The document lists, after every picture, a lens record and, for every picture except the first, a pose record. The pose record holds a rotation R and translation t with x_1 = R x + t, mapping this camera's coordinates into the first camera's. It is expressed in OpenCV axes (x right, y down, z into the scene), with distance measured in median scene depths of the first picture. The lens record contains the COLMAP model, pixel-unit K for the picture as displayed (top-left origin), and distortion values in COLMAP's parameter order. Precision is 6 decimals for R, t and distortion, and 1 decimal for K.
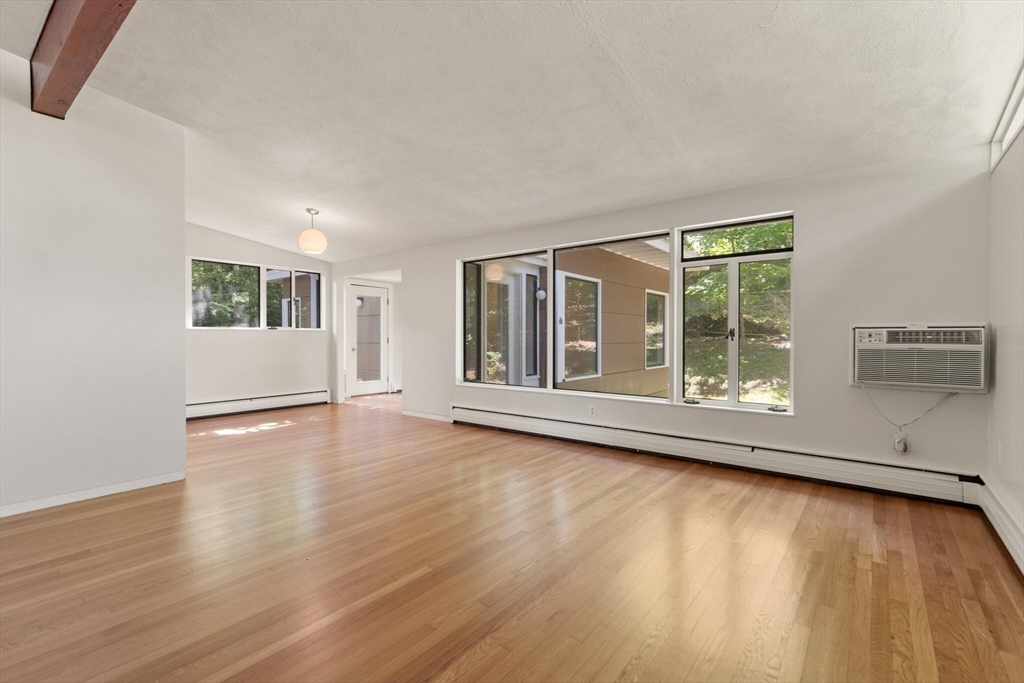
lens RADIAL K [[462.9, 0, 511.7], [0, 462.9, 338.6], [0, 0, 1]] dist [0.005465, 0.000111]
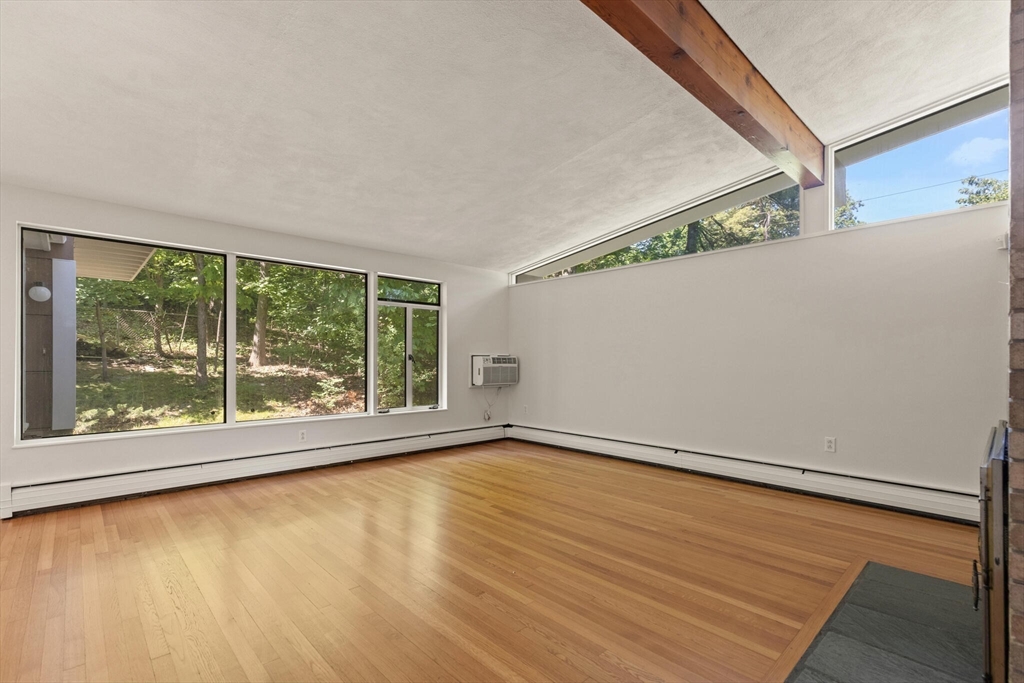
lens RADIAL K [[462.9, 0, 512.8], [0, 462.9, 362.5], [0, 0, 1]] dist [0.005465, 0.000111]
pose [[0.145235, -0.004745, 0.989386, -0.896773], [0.002454, 0.999987, 0.004435, -0.003603], [-0.989394, 0.001784, 0.145245, 0.514181]]
